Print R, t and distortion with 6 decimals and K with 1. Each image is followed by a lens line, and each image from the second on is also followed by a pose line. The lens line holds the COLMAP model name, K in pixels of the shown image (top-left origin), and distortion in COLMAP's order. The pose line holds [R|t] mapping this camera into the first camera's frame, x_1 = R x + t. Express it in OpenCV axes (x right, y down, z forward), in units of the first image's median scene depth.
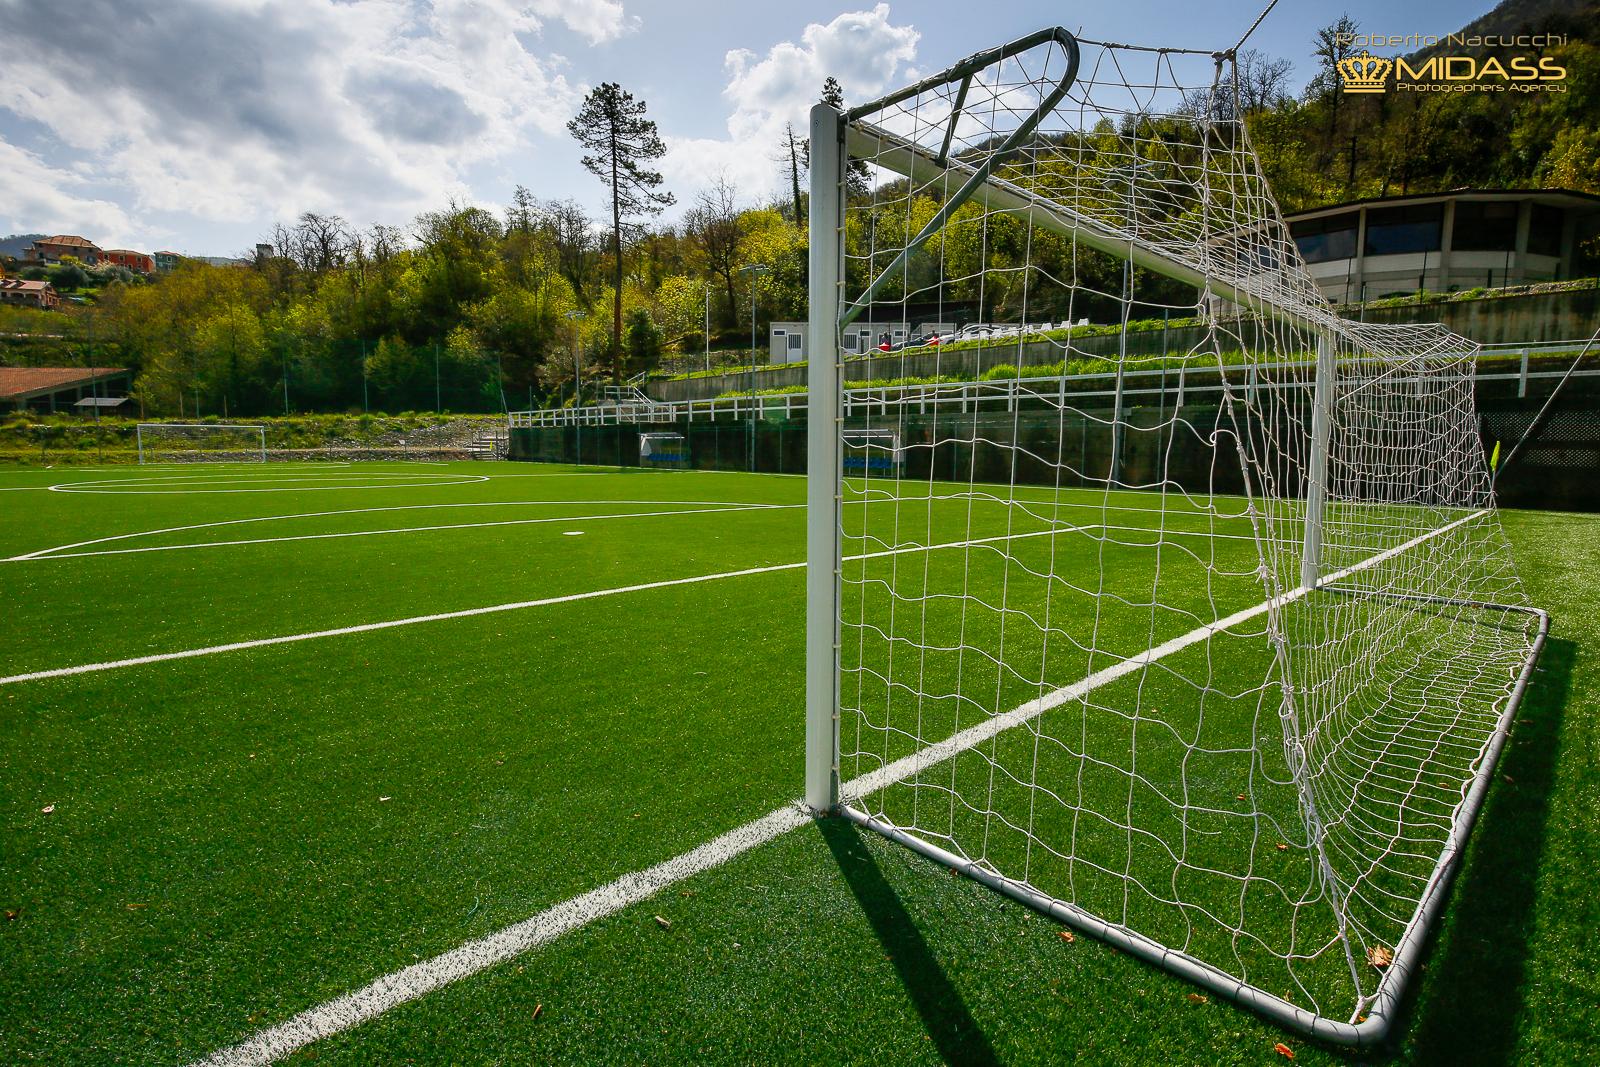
lens RADIAL K [[775.4, 0, 794.6], [0, 775.4, 523.7], [0, 0, 1]] dist [-0.036942, 0.007733]
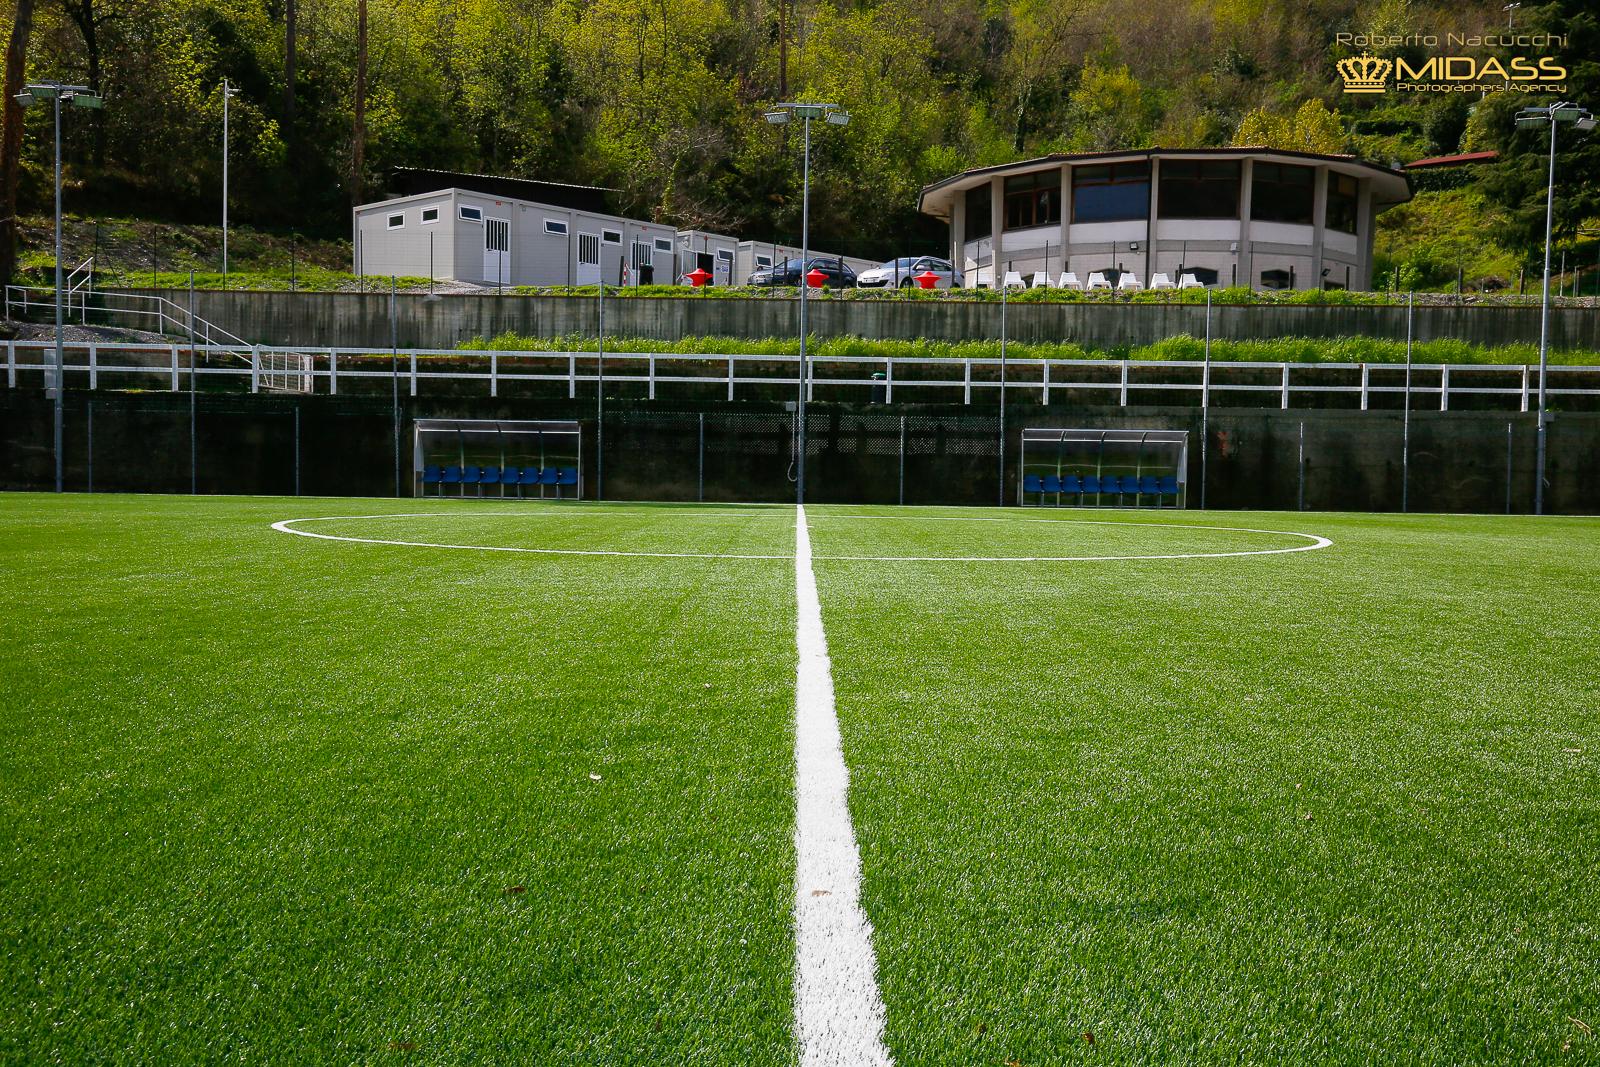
lens RADIAL K [[1507.0, 0, 802.4], [0, 1507.0, 528.2], [0, 0, 1]] dist [0.042362, -0.000364]
pose [[0.675952, -0.022010, 0.736617, -0.530805], [0.062810, 0.997638, -0.027827, -0.016013], [-0.734264, 0.065076, 0.675738, 0.225246]]
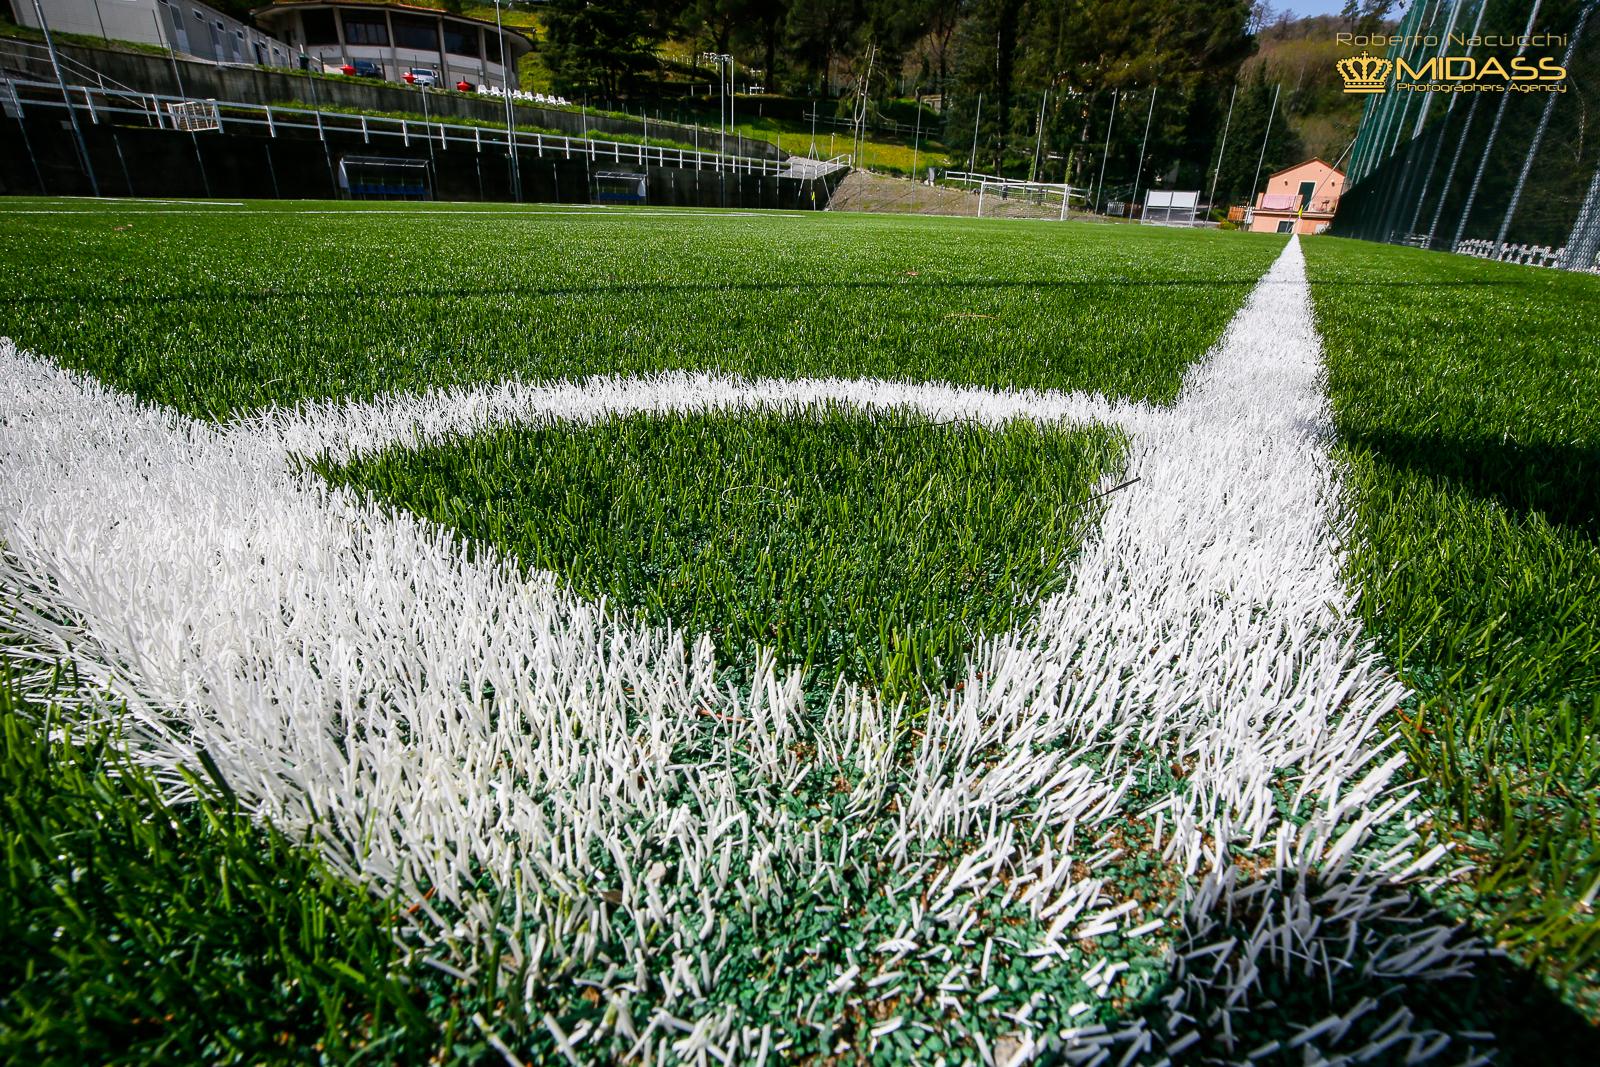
lens RADIAL K [[729.2, 0, 799.7], [0, 729.2, 531.4], [0, 0, 1]] dist [-0.038507, 0.007105]
pose [[-0.250146, -0.404505, 0.879661, -0.864026], [0.068211, 0.898925, 0.432760, -0.044318], [-0.965802, 0.168256, -0.197271, 0.605078]]
